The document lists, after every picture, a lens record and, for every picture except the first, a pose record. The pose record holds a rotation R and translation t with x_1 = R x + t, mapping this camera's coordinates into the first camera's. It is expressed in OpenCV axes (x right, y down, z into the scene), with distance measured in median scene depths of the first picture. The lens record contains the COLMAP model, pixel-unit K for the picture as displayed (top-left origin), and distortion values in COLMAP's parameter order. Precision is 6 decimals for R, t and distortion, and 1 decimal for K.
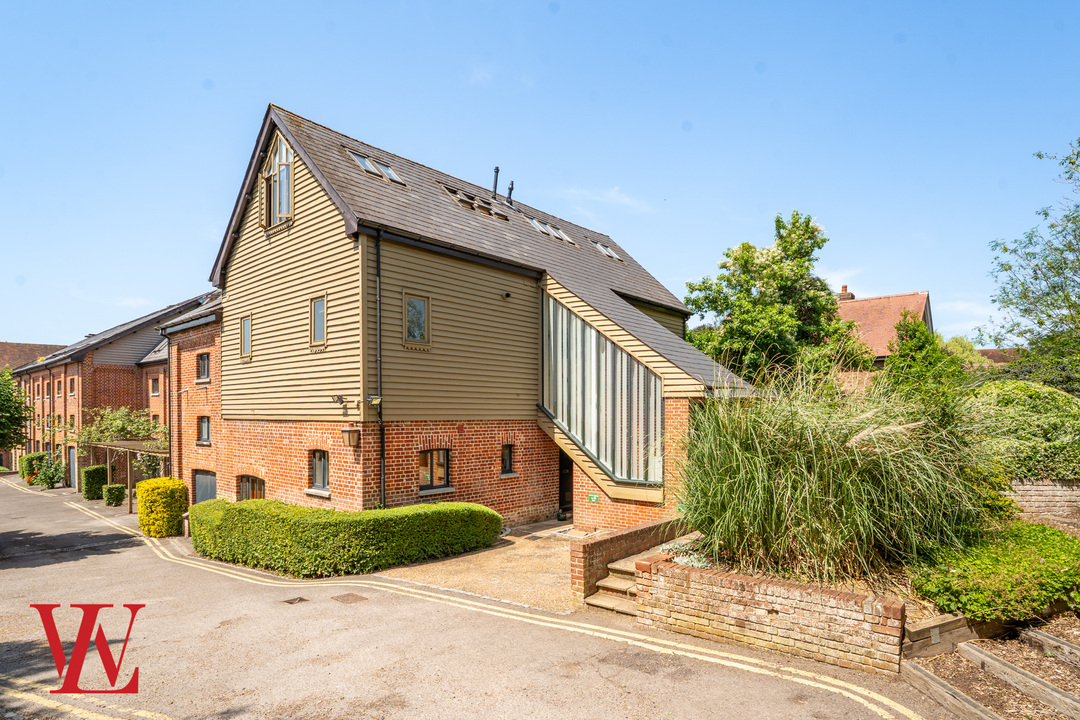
lens RADIAL K [[580.4, 0, 527.4], [0, 580.4, 420.9], [0, 0, 1]] dist [-0.000187, 0.000104]
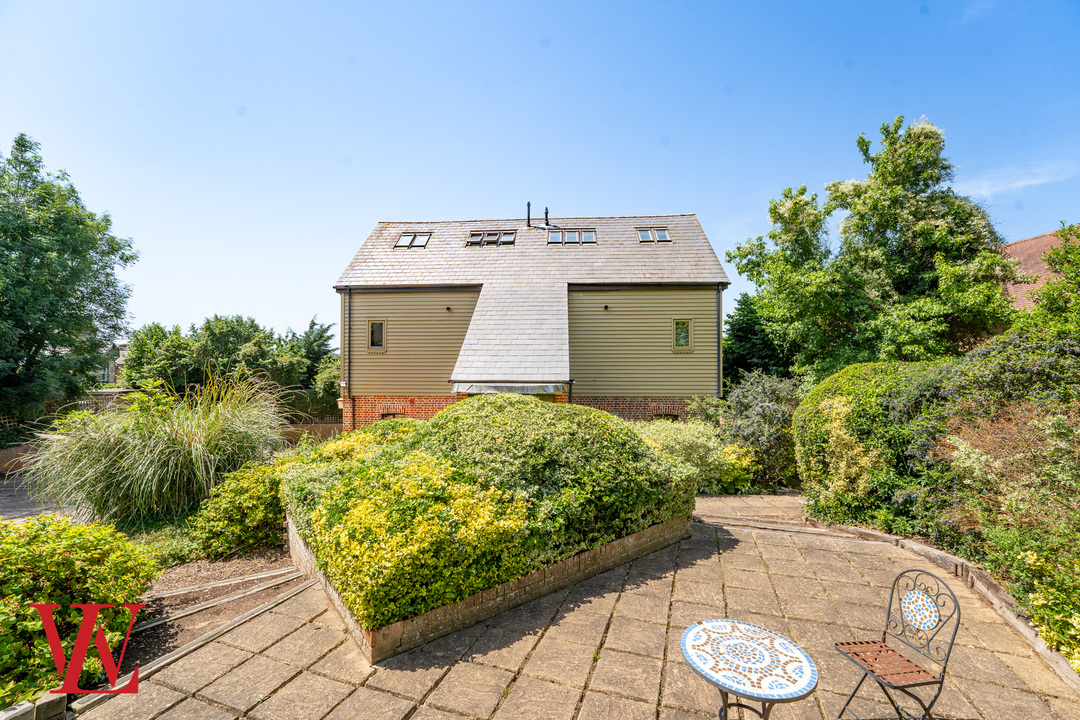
lens RADIAL K [[429.2, 0, 541.9], [0, 429.2, 367.7], [0, 0, 1]] dist [-0.000555, -0.000023]
pose [[0.600319, -0.001227, -0.799760, 1.146107], [-0.013244, 0.999846, -0.011475, -0.077412], [0.799651, 0.017480, 0.600211, 0.682482]]
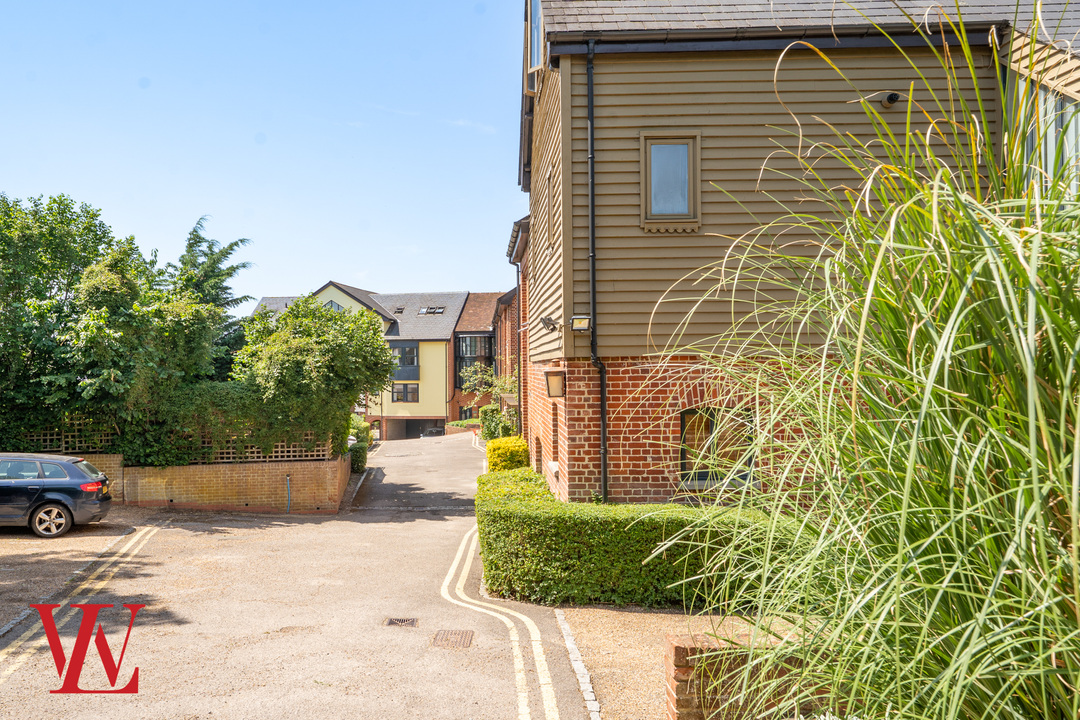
lens RADIAL K [[783.3, 0, 538.9], [0, 783.3, 359.7], [0, 0, 1]] dist [0.023446, -0.000018]
pose [[0.659158, -0.017259, -0.751807, 0.322203], [-0.001743, 0.999699, -0.024478, 0.023352], [0.752003, 0.017446, 0.658929, 0.420255]]
